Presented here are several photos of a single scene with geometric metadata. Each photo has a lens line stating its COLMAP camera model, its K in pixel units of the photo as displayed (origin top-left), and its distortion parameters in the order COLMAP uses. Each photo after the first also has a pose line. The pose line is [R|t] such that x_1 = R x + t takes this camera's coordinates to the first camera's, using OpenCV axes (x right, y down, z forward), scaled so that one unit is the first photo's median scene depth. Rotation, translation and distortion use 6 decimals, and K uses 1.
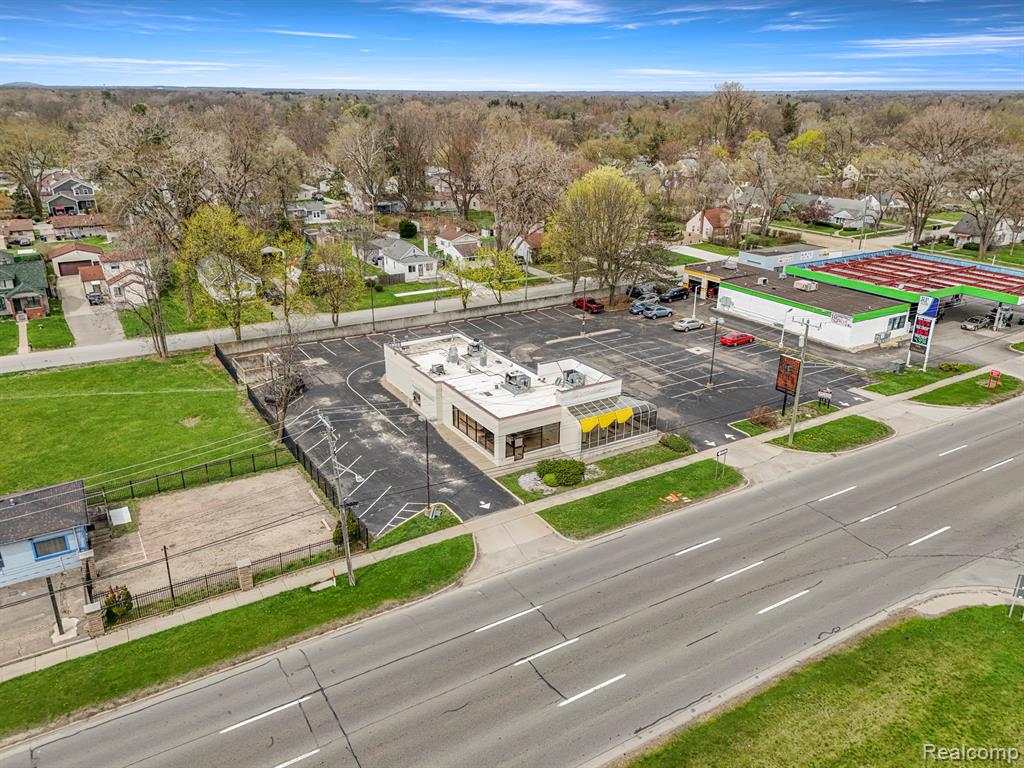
lens RADIAL K [[750.8, 0, 512.0], [0, 750.8, 384.0], [0, 0, 1]] dist [0.072719, -0.069373]
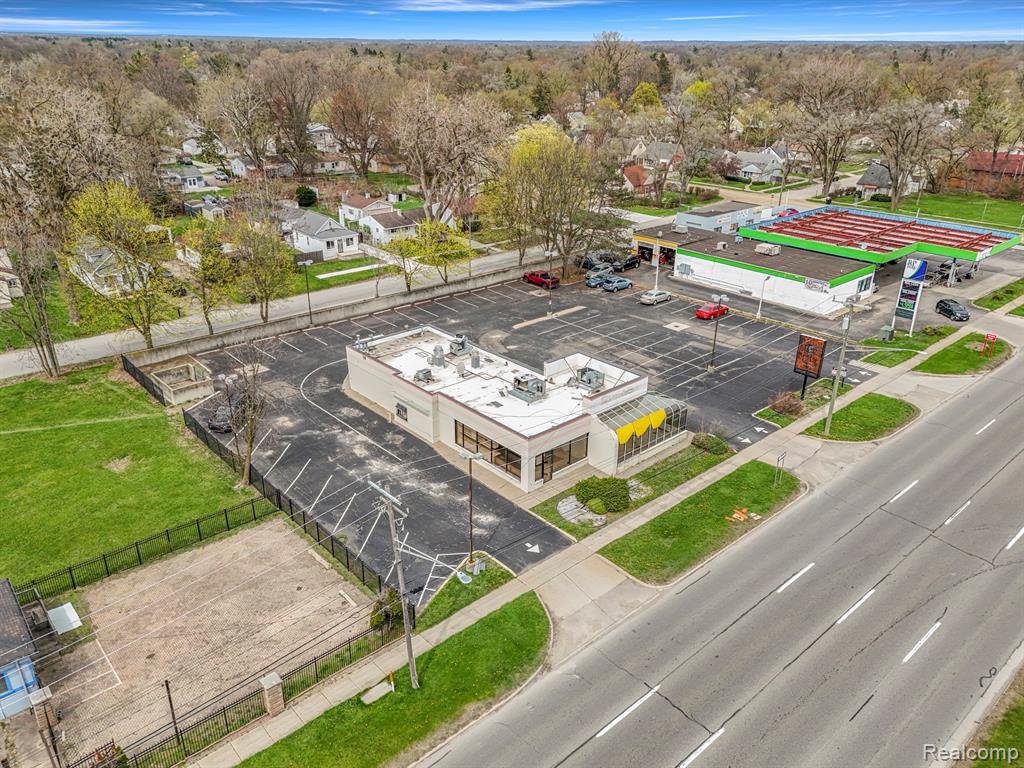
lens RADIAL K [[750.8, 0, 512.0], [0, 750.8, 384.0], [0, 0, 1]] dist [0.072719, -0.069373]
pose [[0.983419, -0.072113, 0.166392, -0.134463], [0.062492, 0.996095, 0.062359, -0.053281], [-0.170239, -0.050927, 0.984086, 0.140526]]
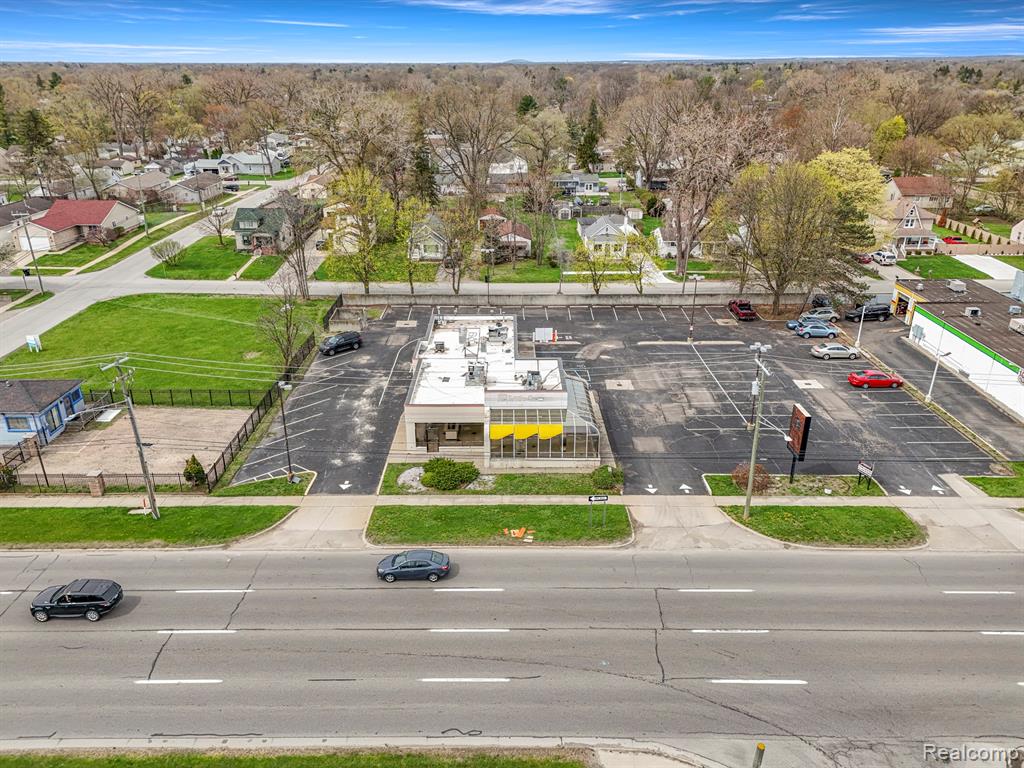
lens RADIAL K [[750.8, 0, 512.0], [0, 750.8, 384.0], [0, 0, 1]] dist [0.072719, -0.069373]
pose [[0.854349, 0.193611, -0.482289, 0.438383], [-0.177836, 0.980904, 0.078750, -0.062238], [0.488327, 0.018489, 0.872465, 0.176221]]
